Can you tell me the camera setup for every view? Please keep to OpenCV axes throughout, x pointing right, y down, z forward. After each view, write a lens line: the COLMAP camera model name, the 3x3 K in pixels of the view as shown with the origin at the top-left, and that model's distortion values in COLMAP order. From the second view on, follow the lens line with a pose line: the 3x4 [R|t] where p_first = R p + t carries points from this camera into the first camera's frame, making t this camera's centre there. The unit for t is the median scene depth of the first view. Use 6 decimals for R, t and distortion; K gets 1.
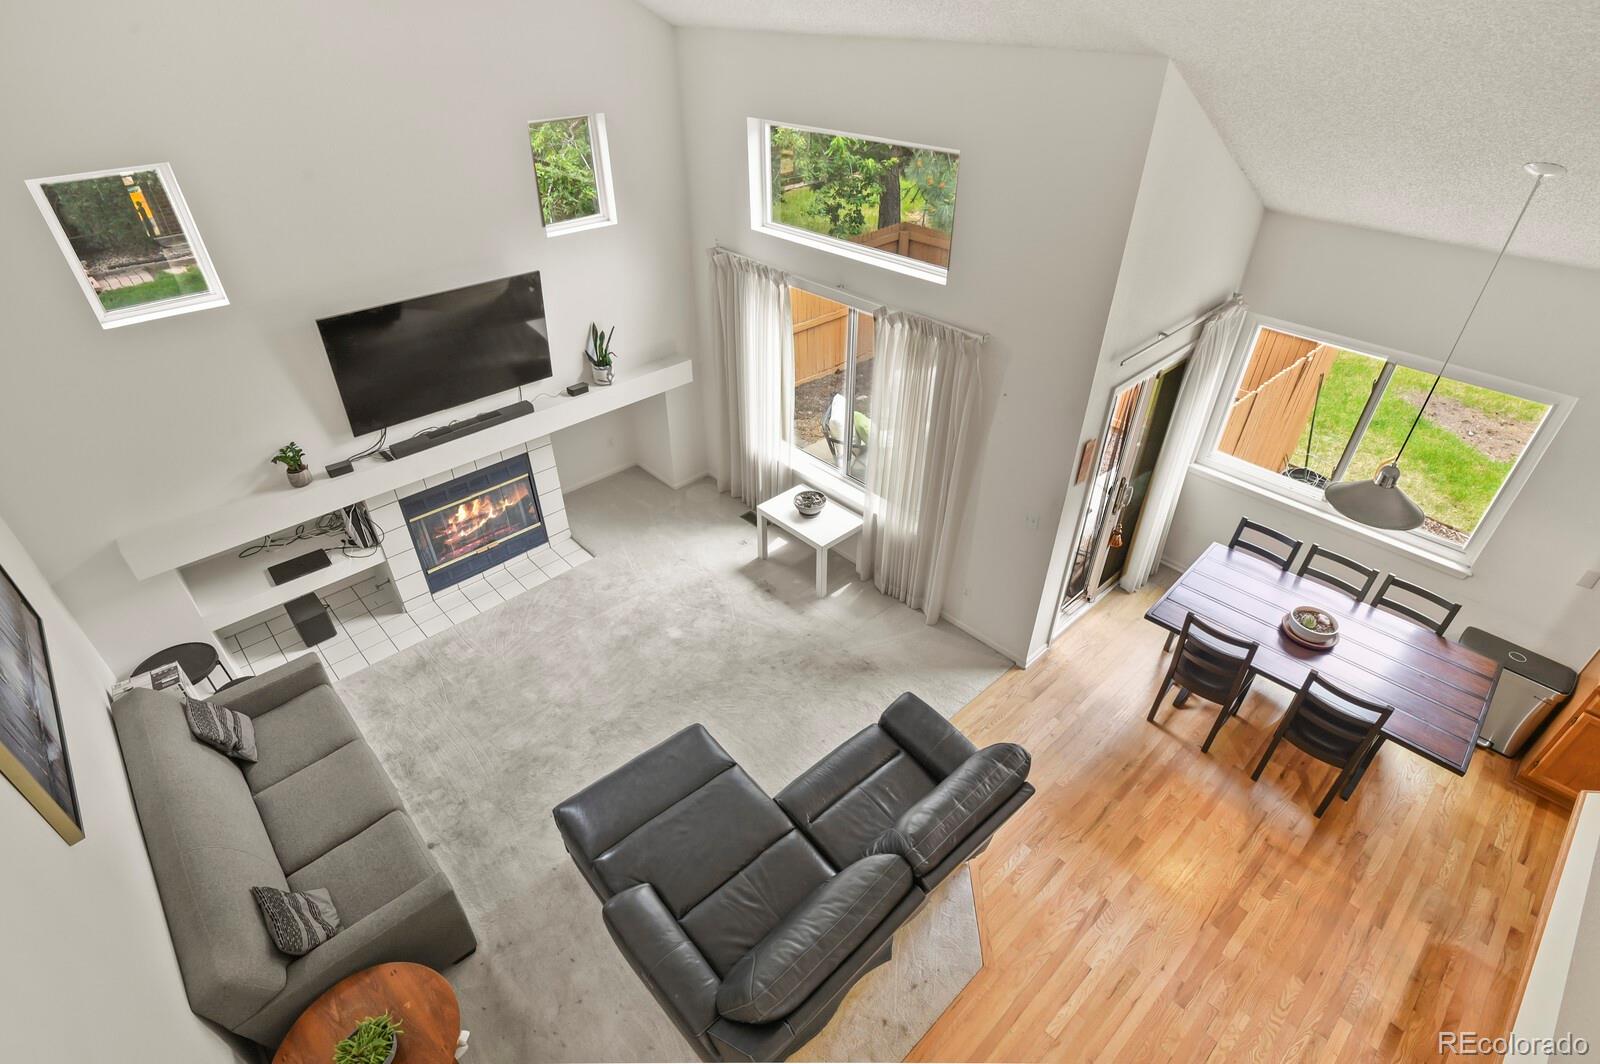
lens RADIAL K [[773.4, 0, 798.6], [0, 773.4, 540.5], [0, 0, 1]] dist [-0.008177, -0.003262]
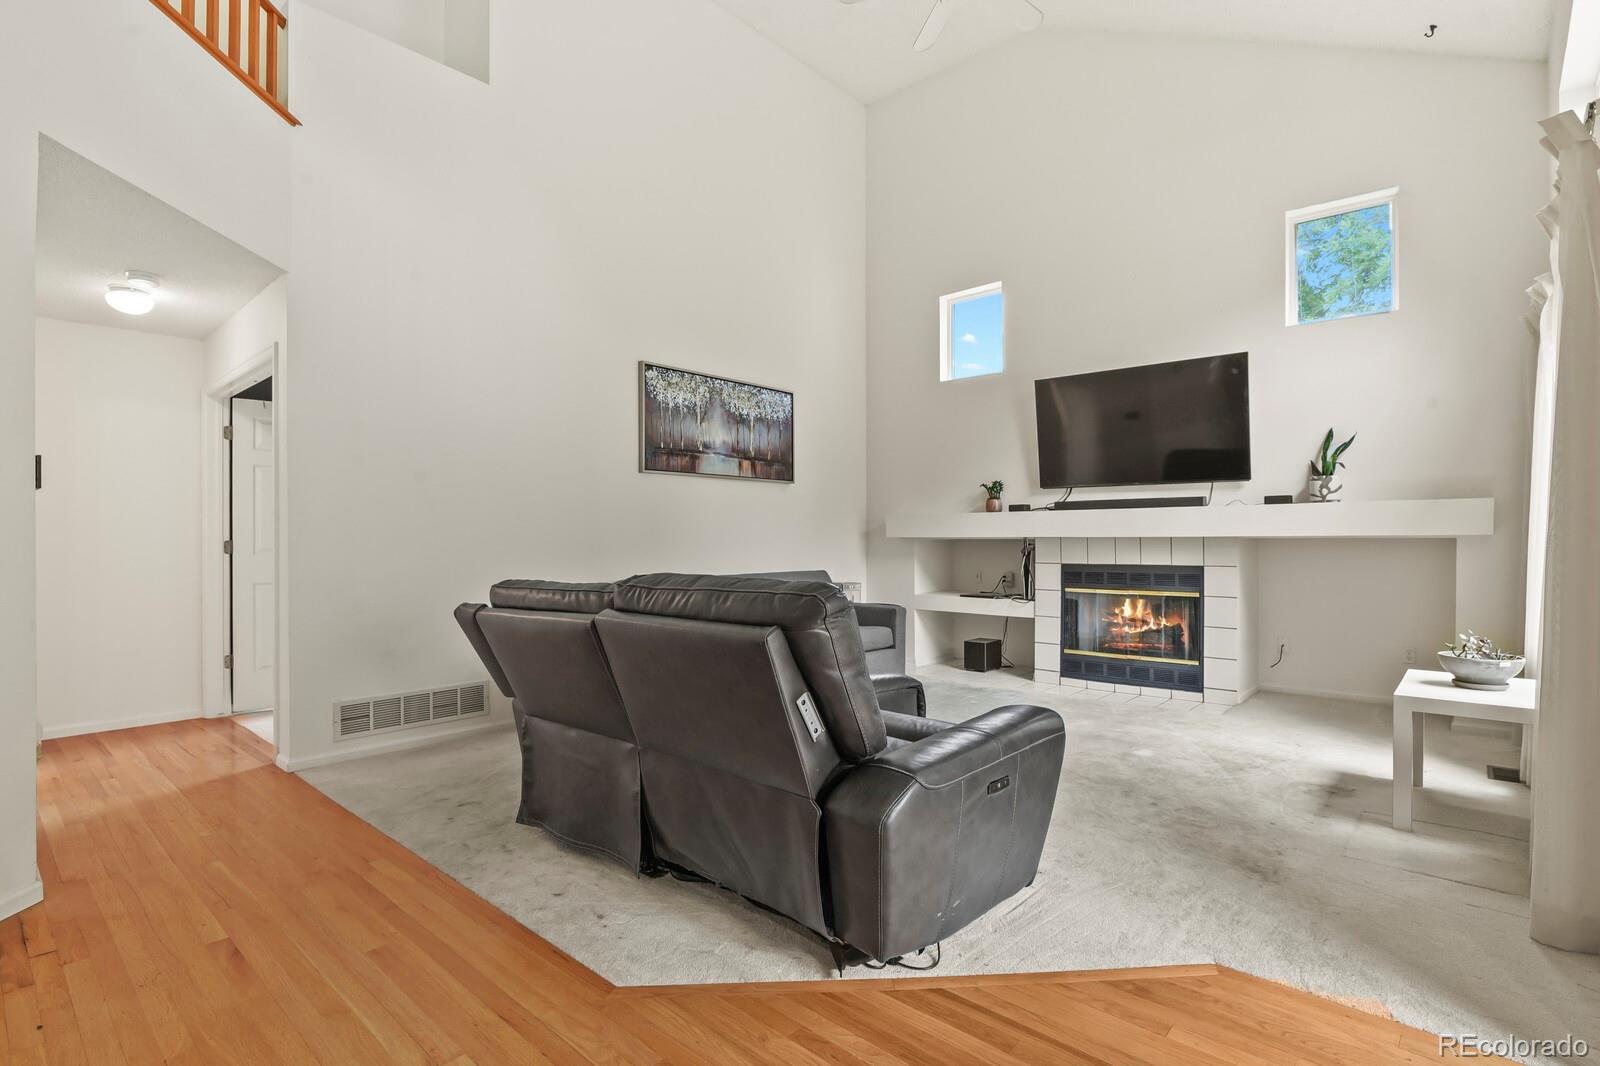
lens RADIAL K [[773.4, 0, 808.9], [0, 773.4, 542.4], [0, 0, 1]] dist [-0.008177, -0.003262]
pose [[0.096313, 0.008755, -0.995313, 0.505309], [-0.580614, 0.812701, -0.049035, 0.176327], [0.808462, 0.582616, 0.083357, 0.593754]]
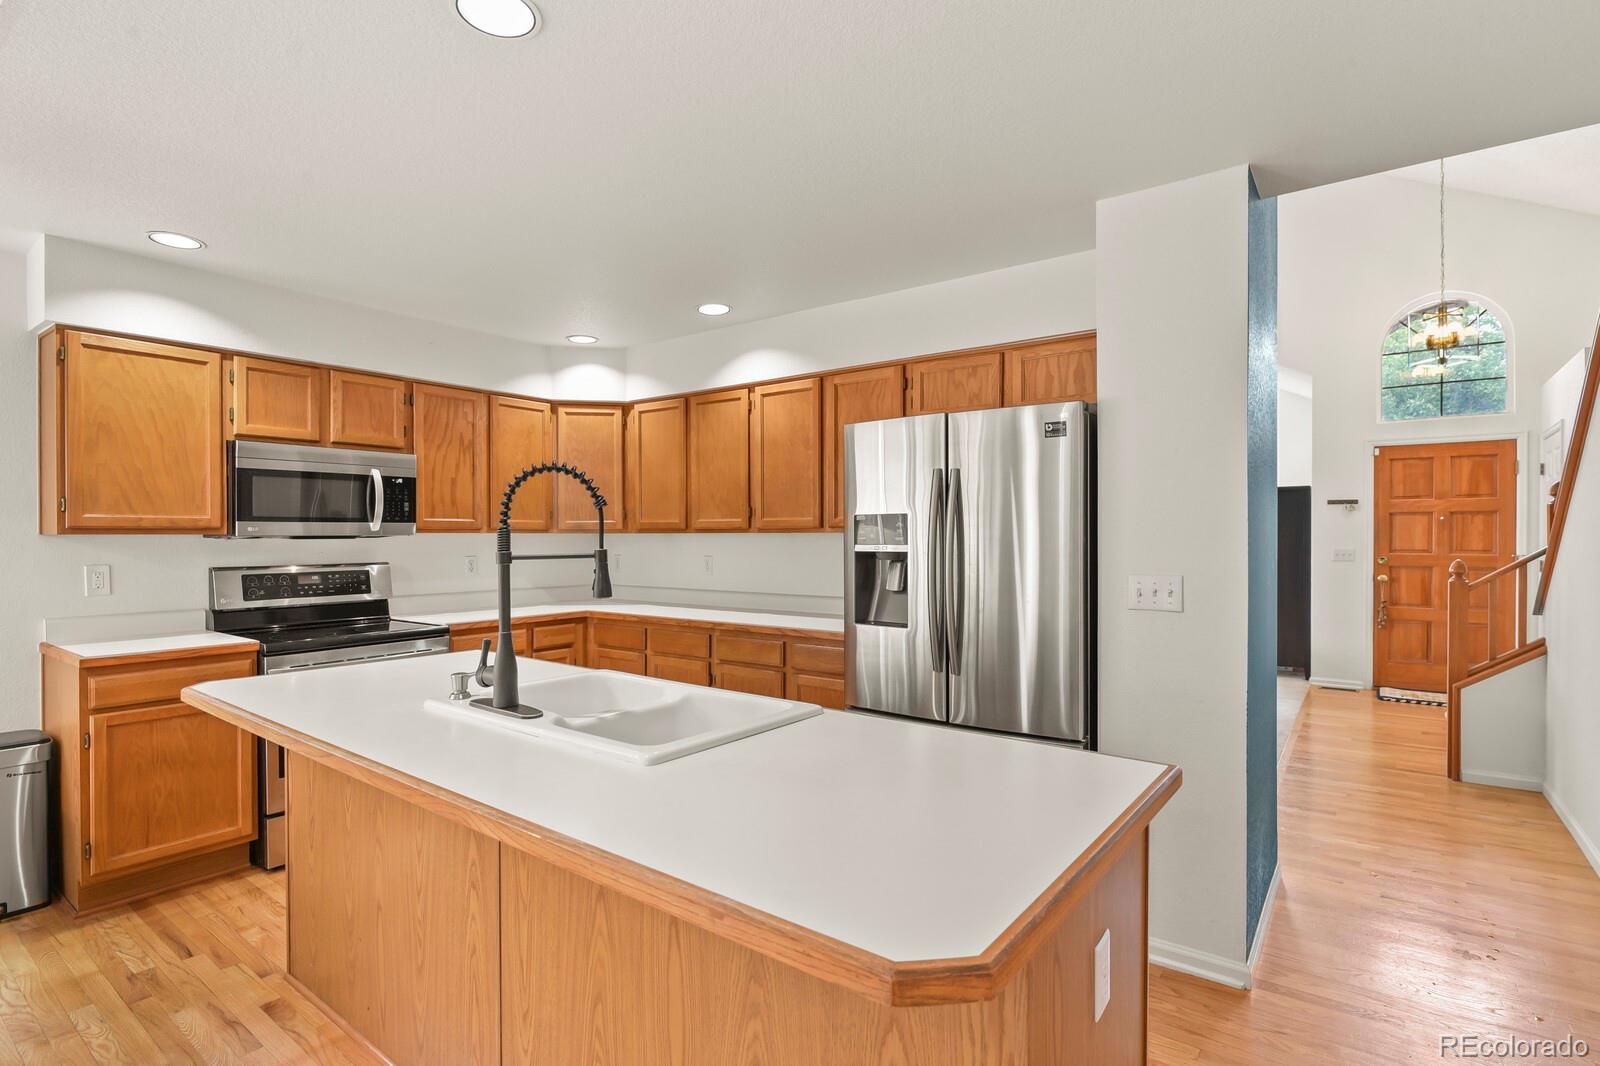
lens RADIAL K [[773.4, 0, 806.7], [0, 773.4, 540.0], [0, 0, 1]] dist [-0.008177, -0.003262]
pose [[-0.182555, -0.005143, 0.983182, 0.224108], [0.577858, 0.808482, 0.111524, 0.278474], [-0.795459, 0.588499, -0.144620, 0.396095]]
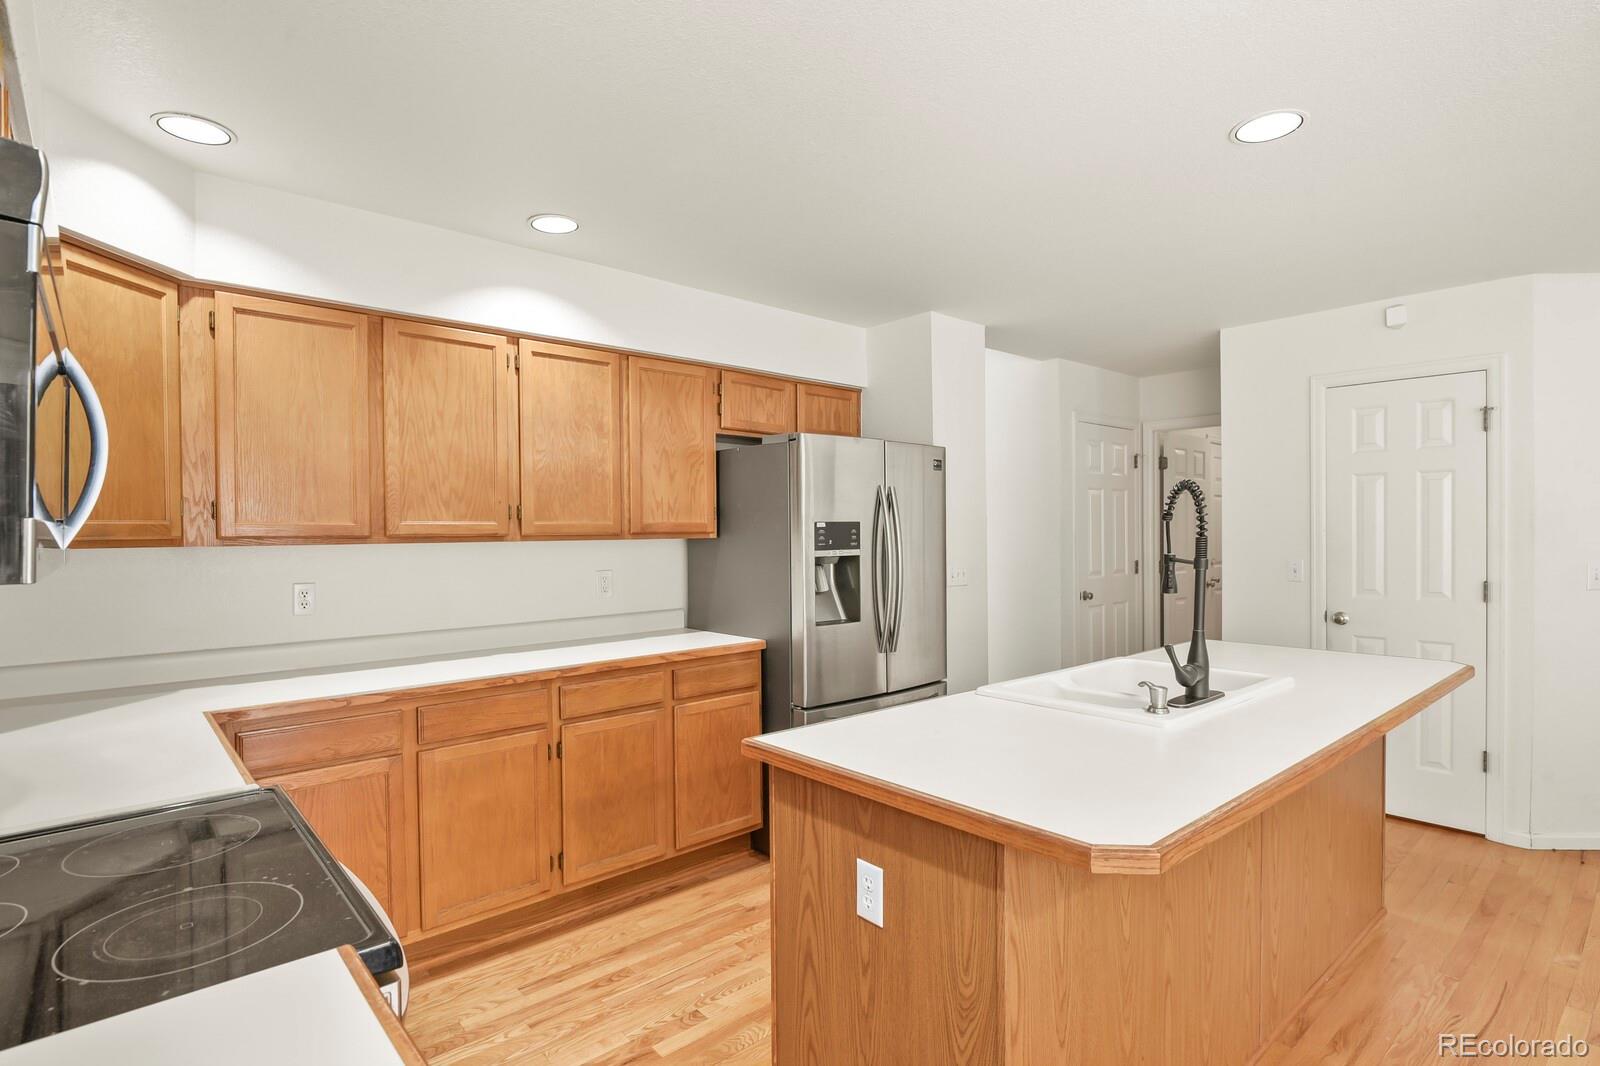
lens RADIAL K [[773.4, 0, 797.0], [0, 773.4, 536.3], [0, 0, 1]] dist [-0.008177, -0.003262]
pose [[-0.999200, 0.007669, 0.039255, 0.722007], [0.029483, 0.804425, 0.593322, 0.028654], [-0.027028, 0.594004, -0.804008, 0.725862]]
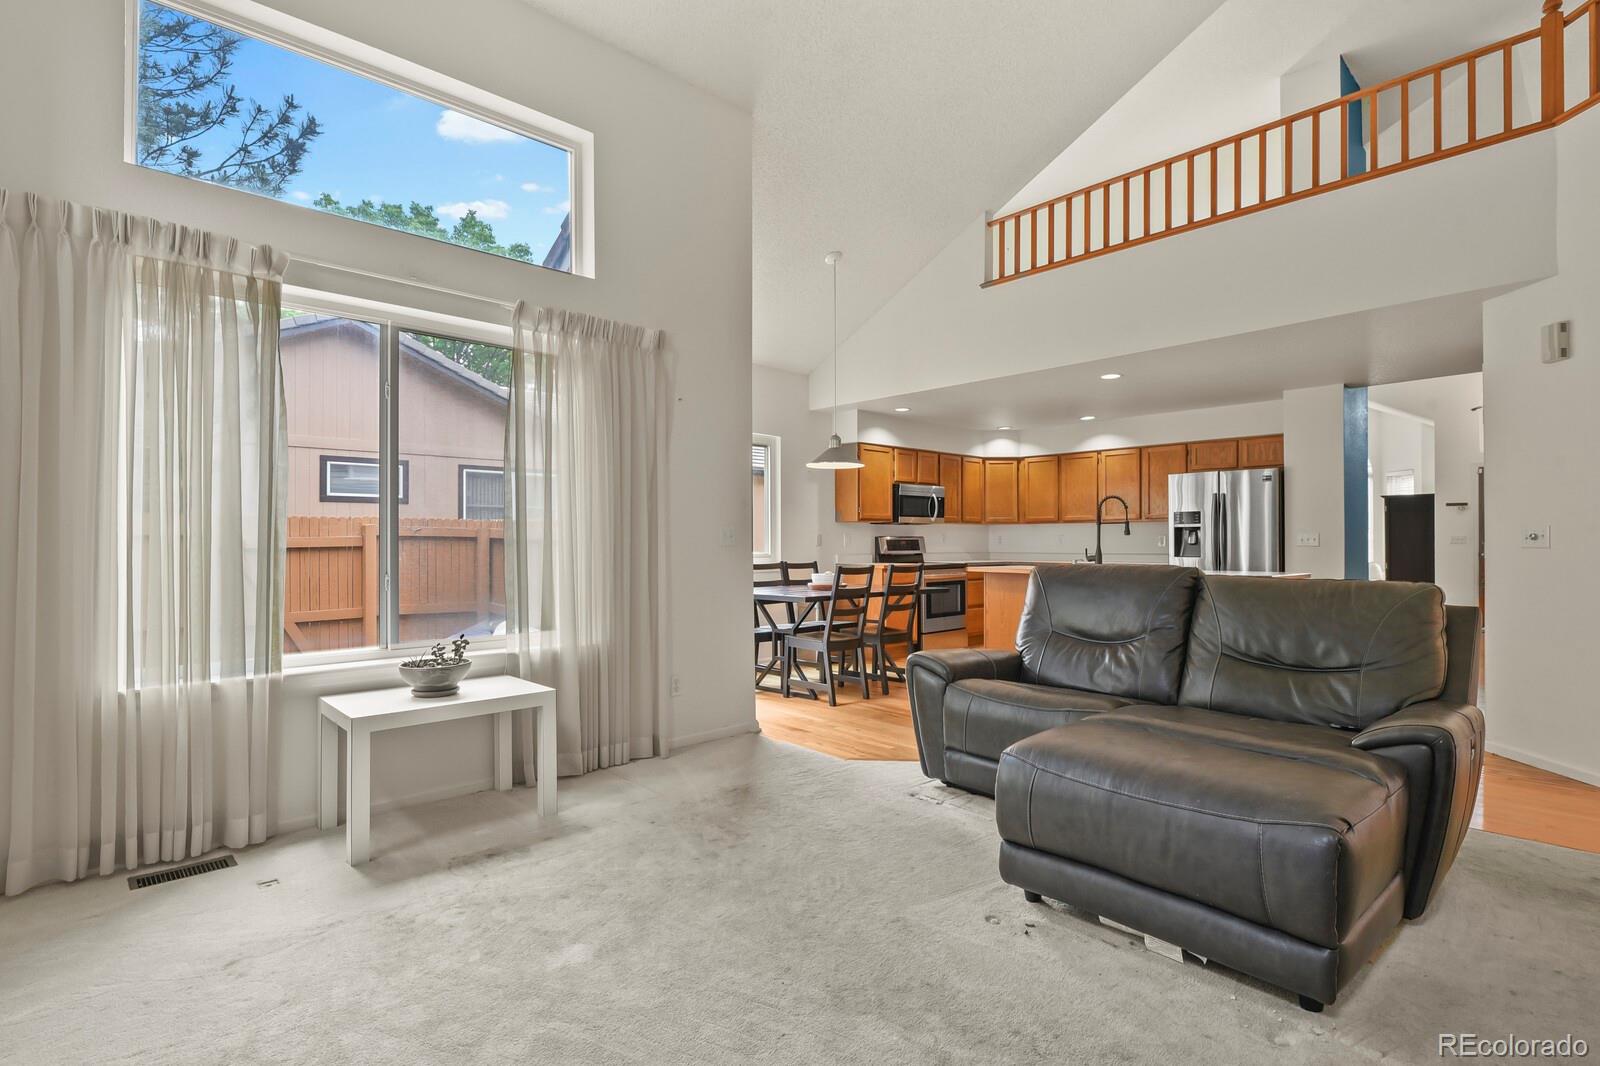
lens RADIAL K [[773.4, 0, 798.5], [0, 773.4, 541.0], [0, 0, 1]] dist [-0.008177, -0.003262]
pose [[0.003992, 0.002082, 0.999990, -0.529487], [0.587110, 0.809497, -0.004029, 0.025379], [-0.809497, 0.587120, 0.002009, 0.805806]]
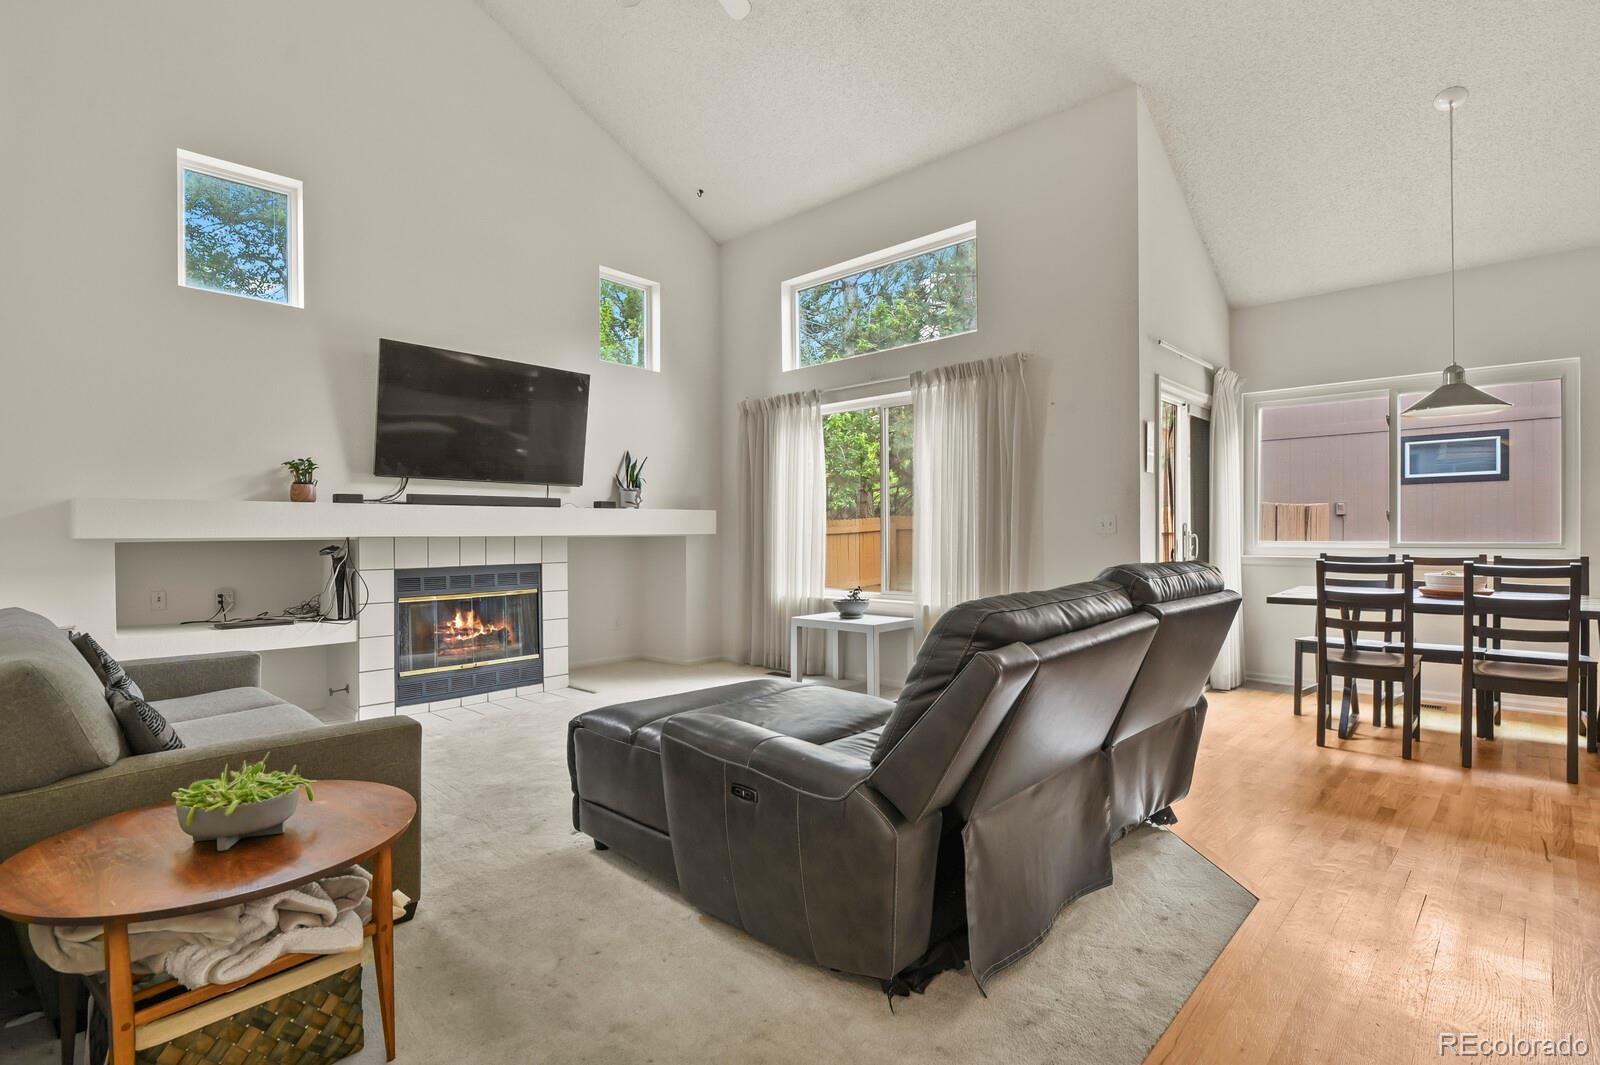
lens RADIAL K [[773.4, 0, 797.2], [0, 773.4, 539.8], [0, 0, 1]] dist [-0.008177, -0.003262]
pose [[0.998051, -0.007363, 0.061969, -0.111097], [0.042038, 0.813236, -0.580414, 0.440482], [-0.046122, 0.581888, 0.811960, 0.237548]]
